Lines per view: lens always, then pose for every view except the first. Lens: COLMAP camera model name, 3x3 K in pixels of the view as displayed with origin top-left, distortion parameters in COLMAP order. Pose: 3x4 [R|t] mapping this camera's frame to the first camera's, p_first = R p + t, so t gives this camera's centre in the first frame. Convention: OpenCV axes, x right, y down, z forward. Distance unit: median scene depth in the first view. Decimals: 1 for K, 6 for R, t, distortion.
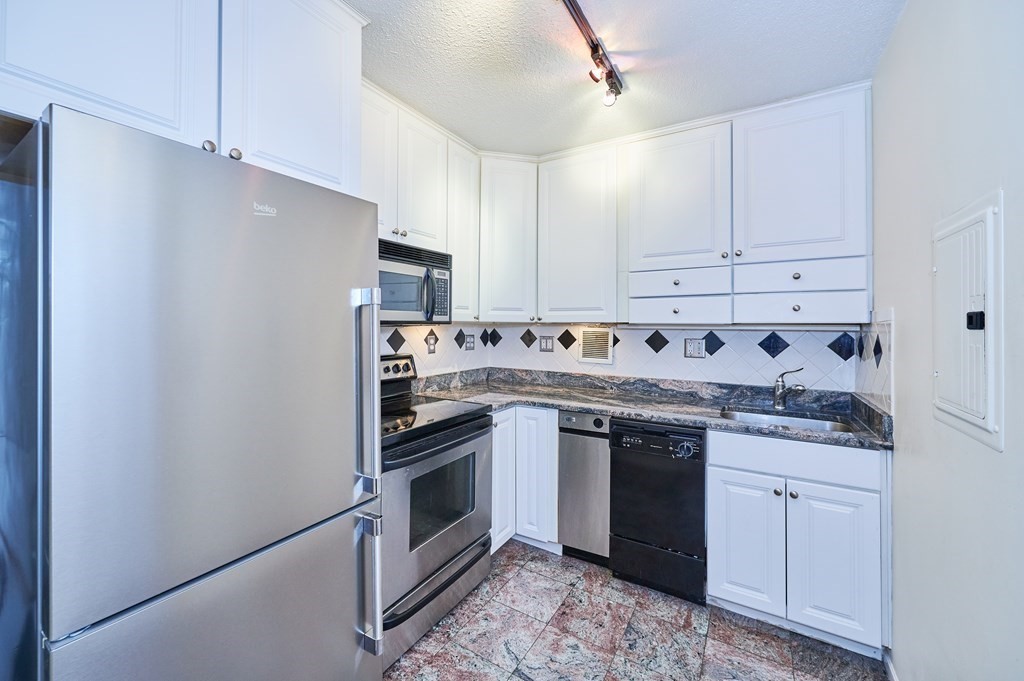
lens RADIAL K [[405.5, 0, 508.7], [0, 405.5, 338.7], [0, 0, 1]] dist [0.000243, -0.000031]
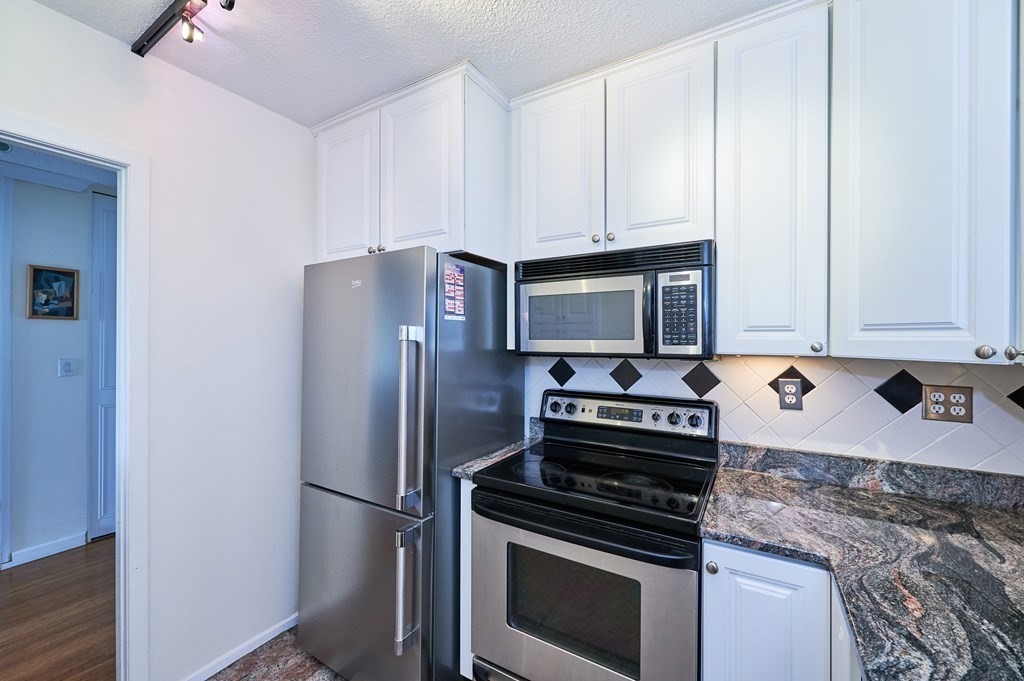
lens RADIAL K [[410.1, 0, 510.2], [0, 410.1, 345.9], [0, 0, 1]] dist [0.001371, 0.000066]
pose [[-0.001760, 0.008413, -0.999963, 0.415745], [-0.038130, 0.999237, 0.008474, -0.046365], [0.999271, 0.038143, -0.001438, 0.672909]]
